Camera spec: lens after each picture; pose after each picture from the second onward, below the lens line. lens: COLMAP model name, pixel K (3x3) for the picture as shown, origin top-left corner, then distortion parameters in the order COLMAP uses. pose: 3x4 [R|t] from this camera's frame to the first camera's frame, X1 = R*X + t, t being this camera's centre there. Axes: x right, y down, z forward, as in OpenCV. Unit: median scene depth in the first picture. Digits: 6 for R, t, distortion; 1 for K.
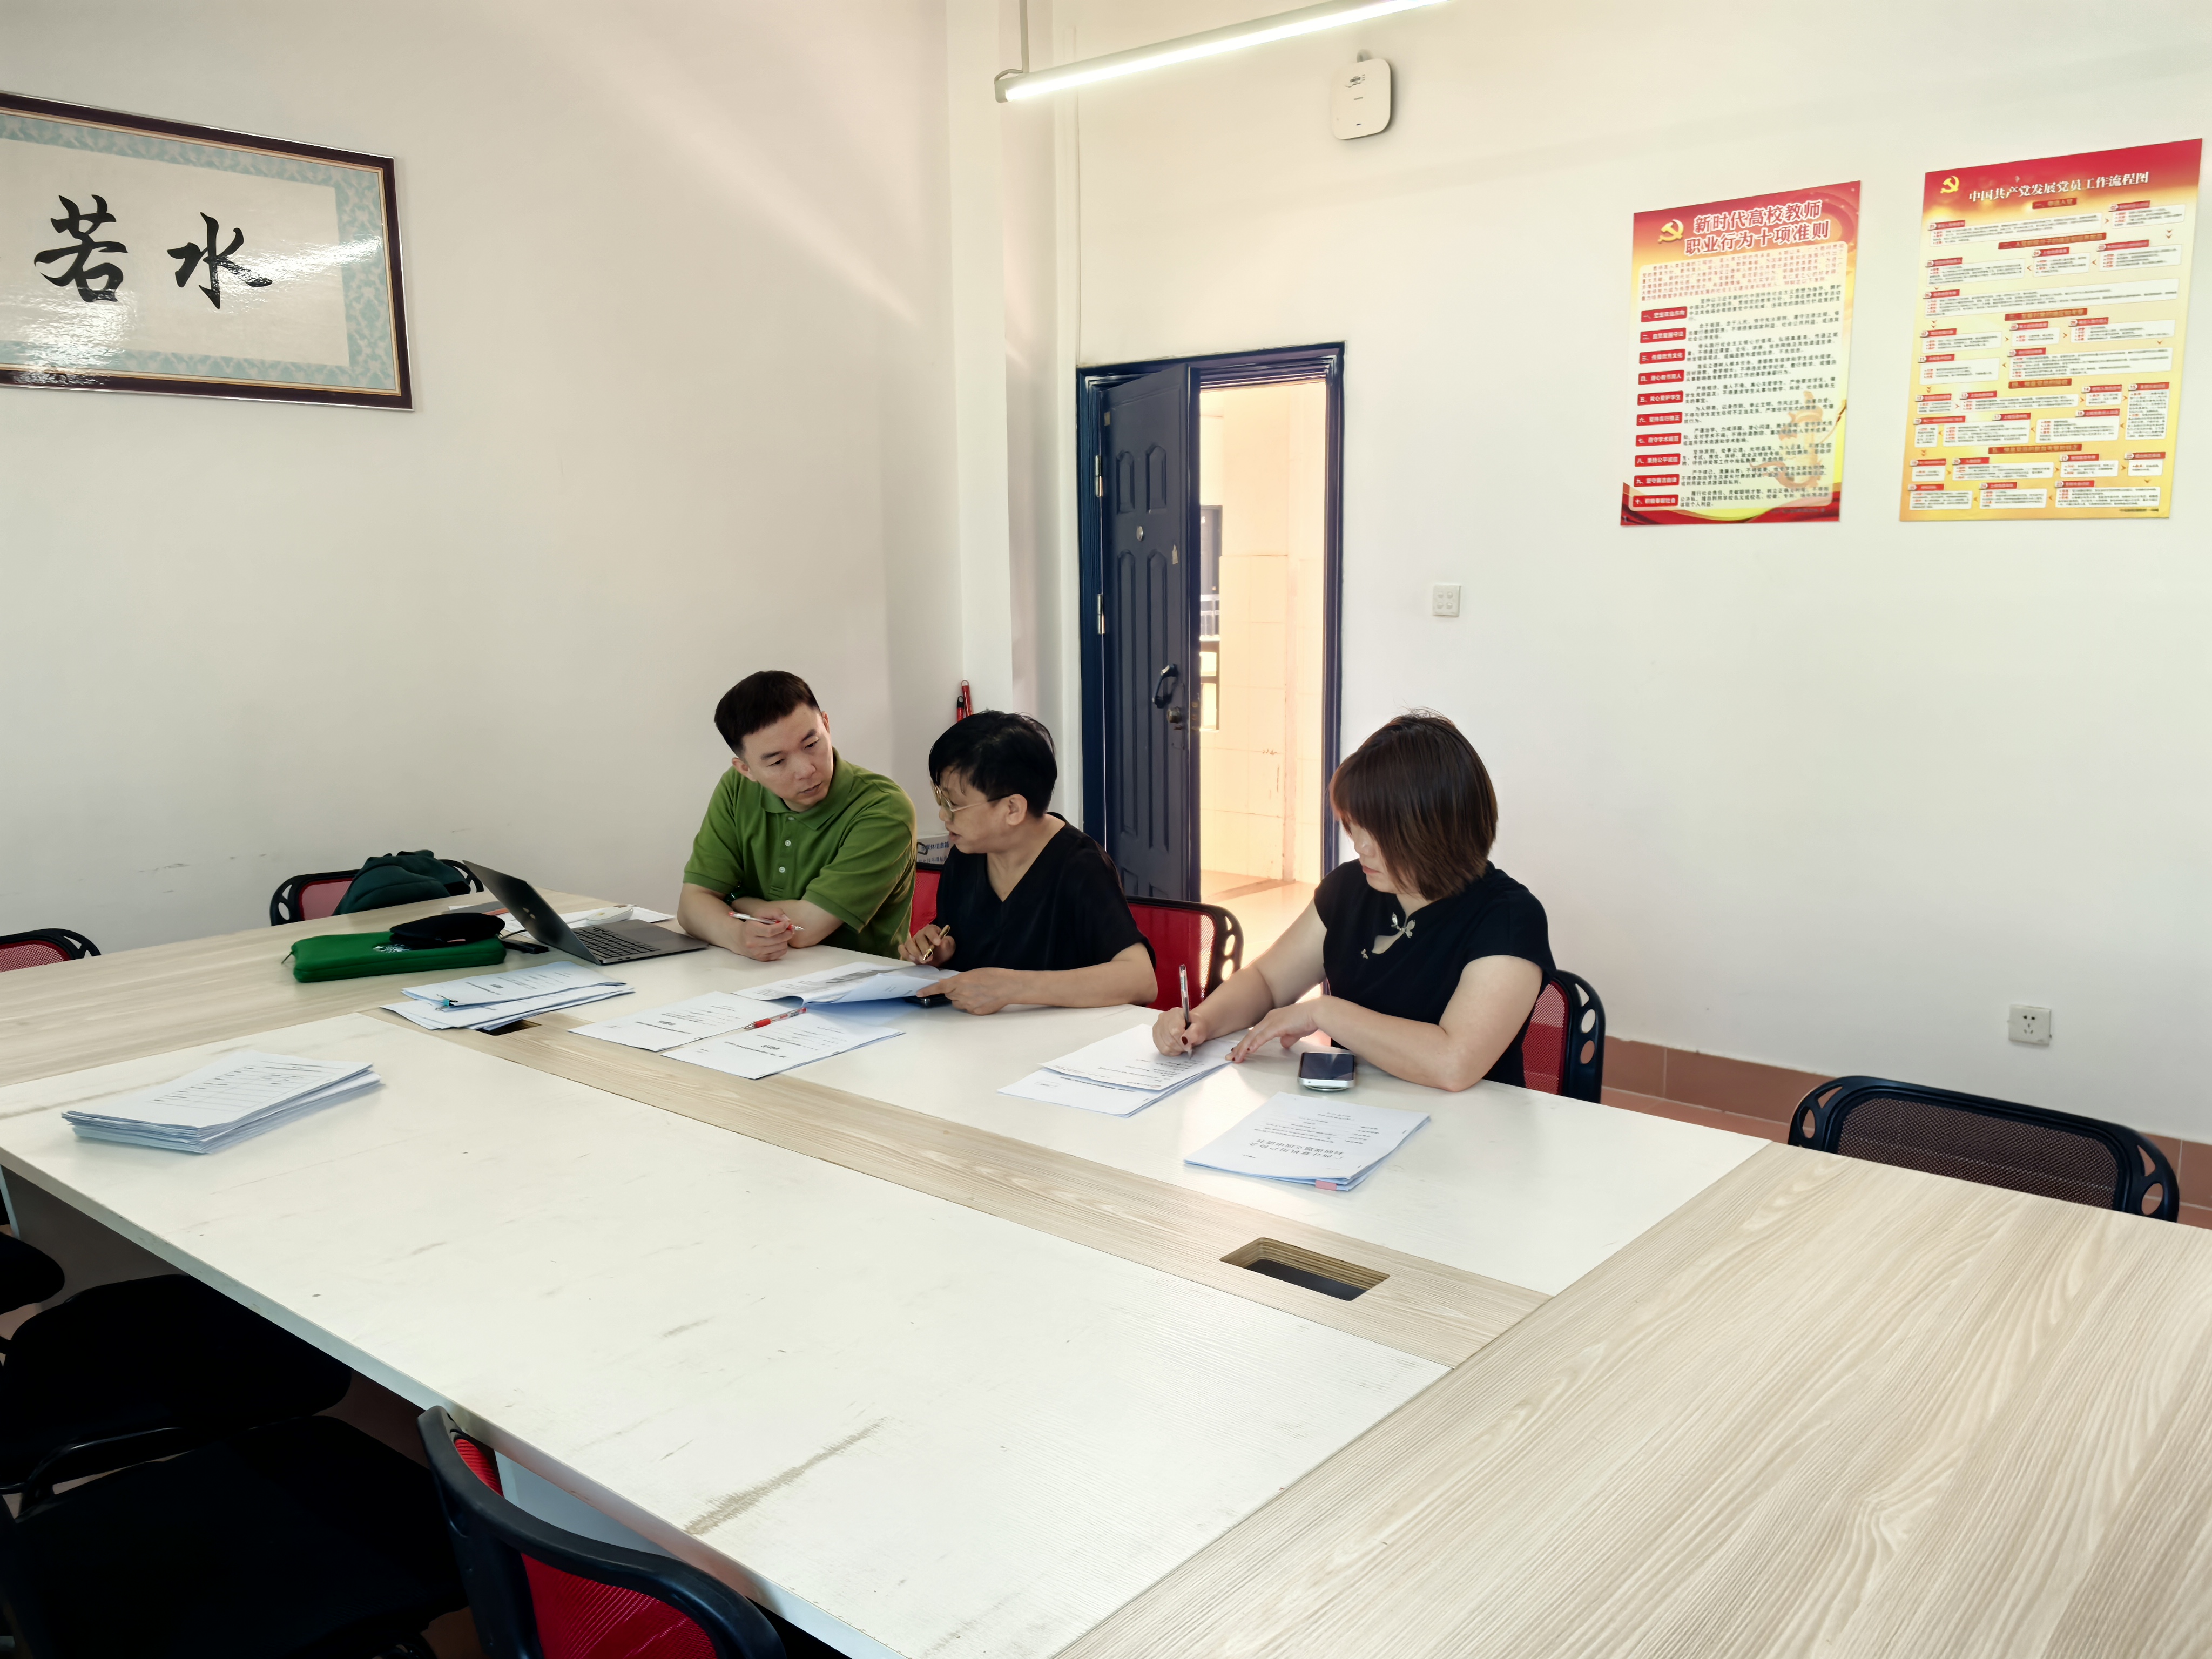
lens RADIAL K [[1754.9, 0, 1106.0], [0, 1754.9, 829.5], [0, 0, 1]] dist [0.104304, -0.140409]
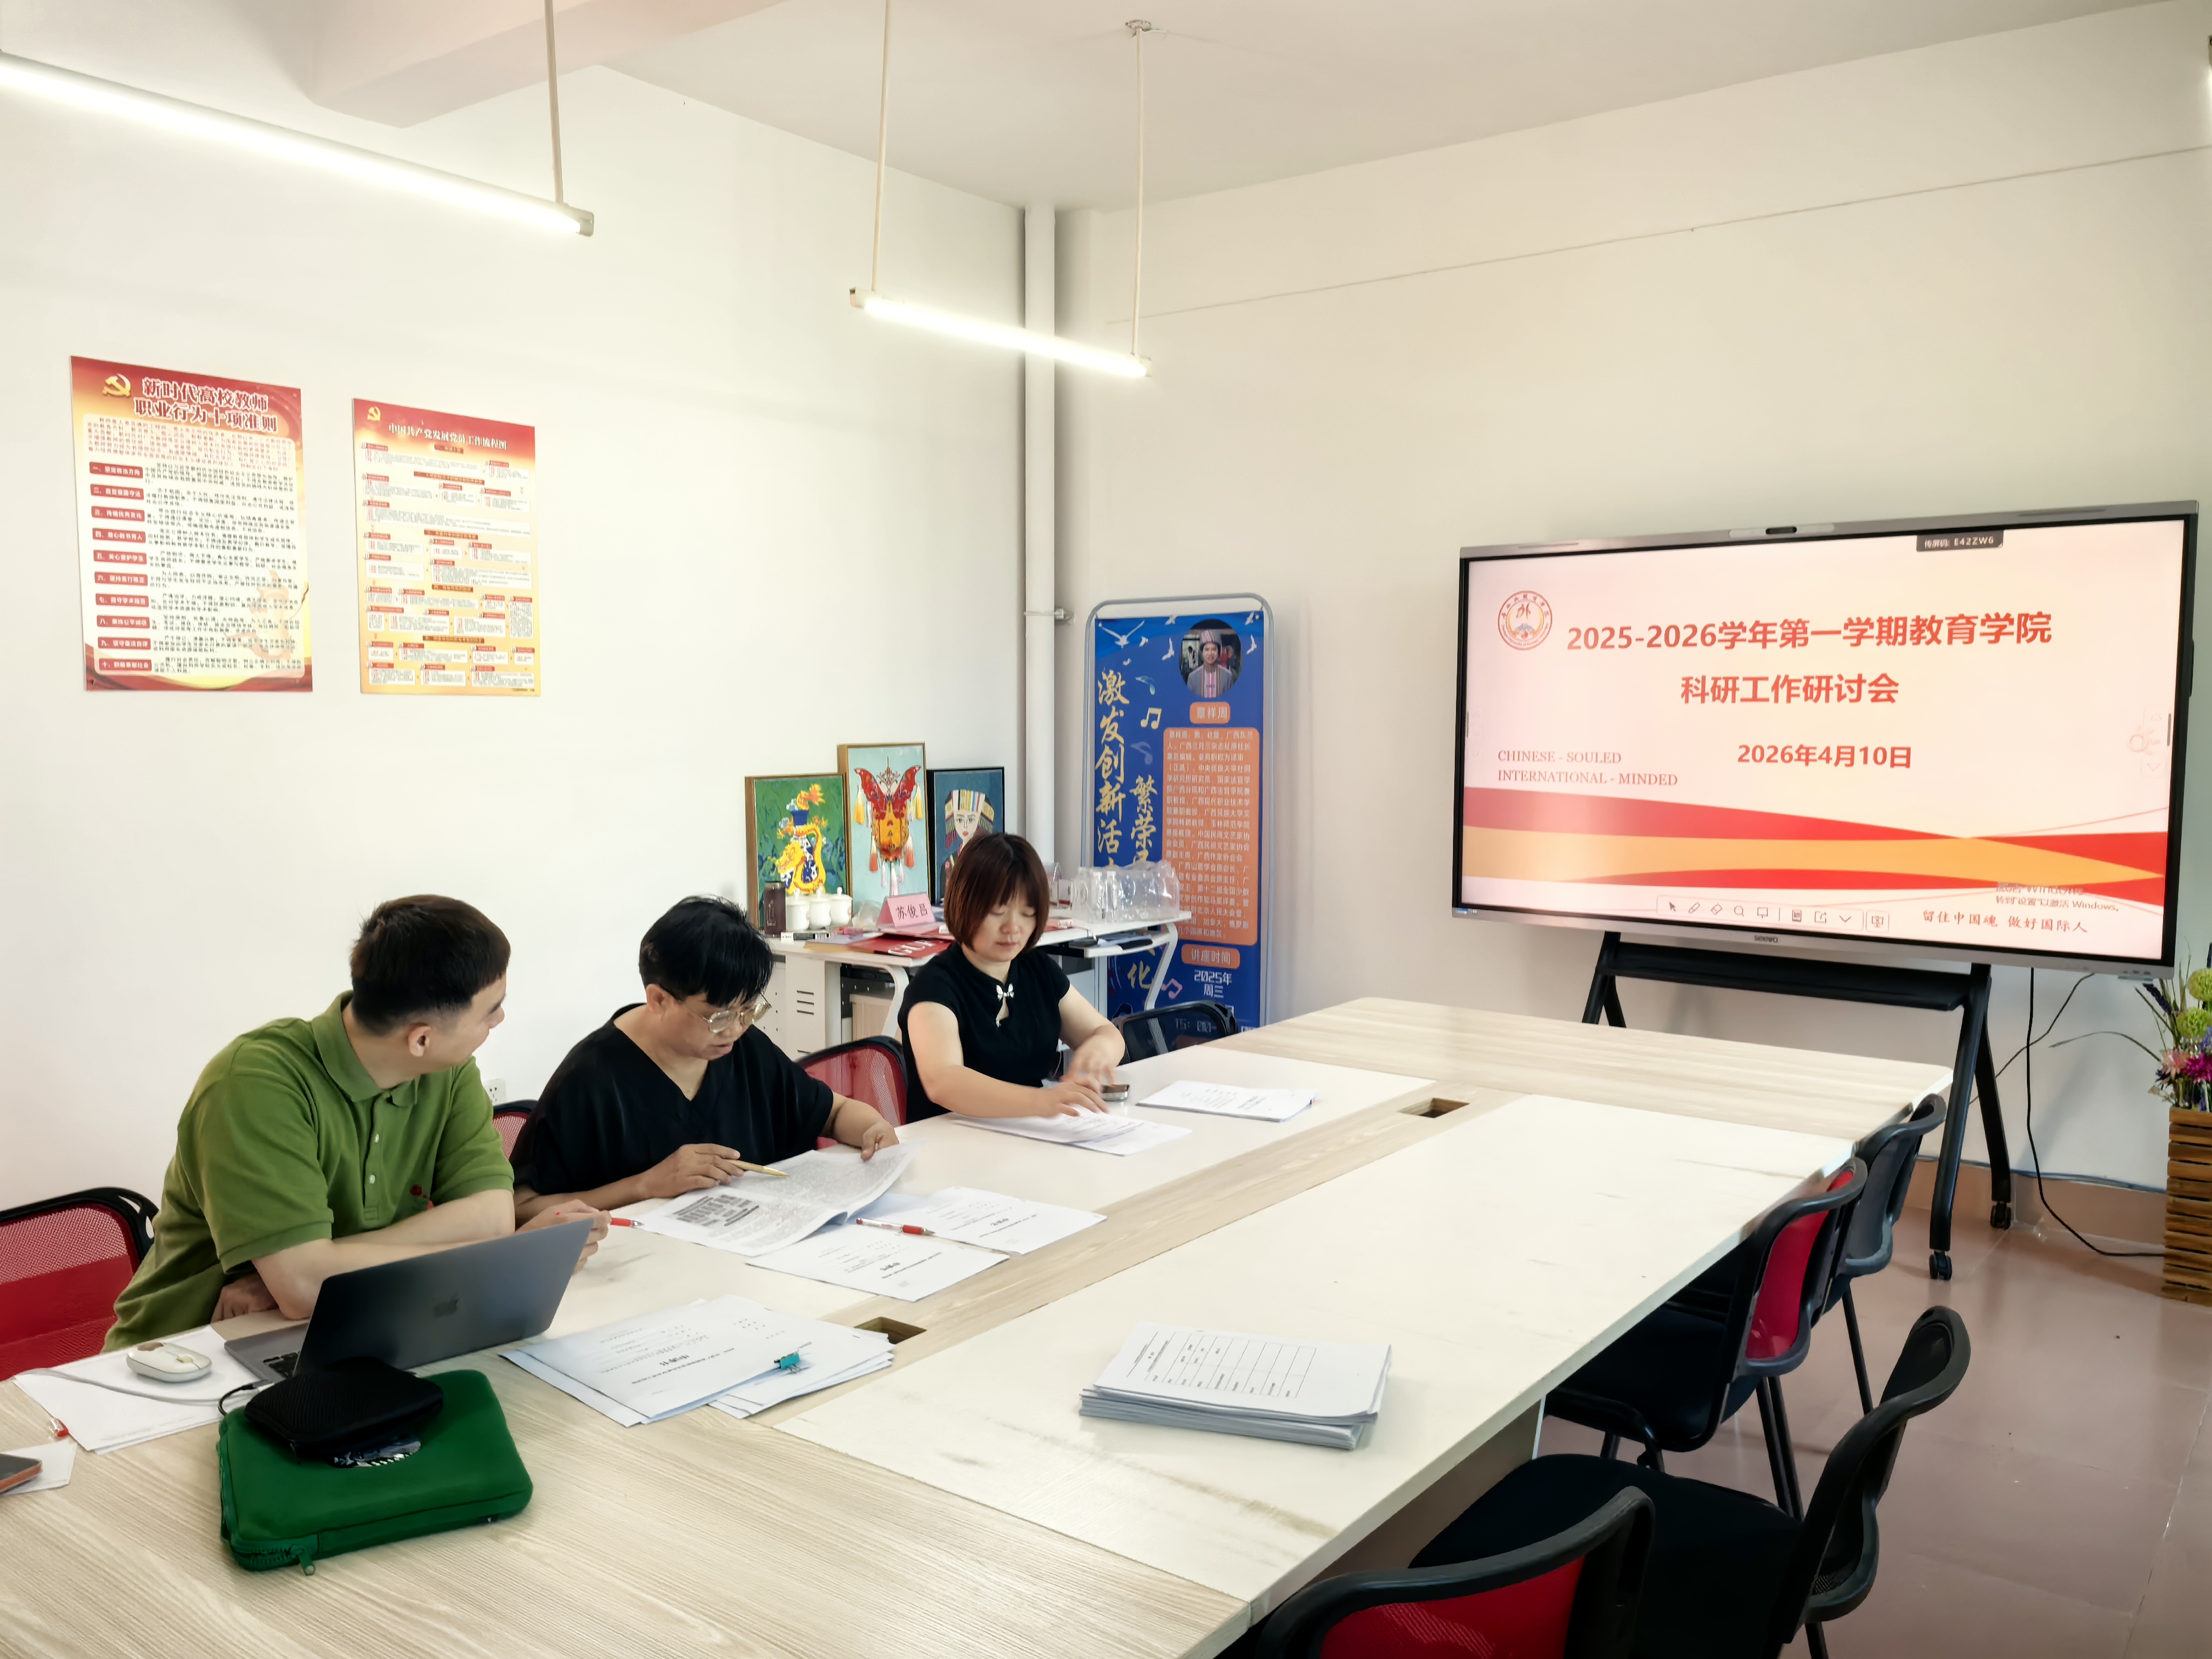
lens RADIAL K [[1754.9, 0, 1106.0], [0, 1754.9, 829.5], [0, 0, 1]] dist [0.104304, -0.140409]
pose [[-0.066774, -0.063500, 0.995745, -0.710268], [0.156106, 0.985018, 0.073284, -0.094517], [-0.985481, 0.160335, -0.055861, 0.596965]]
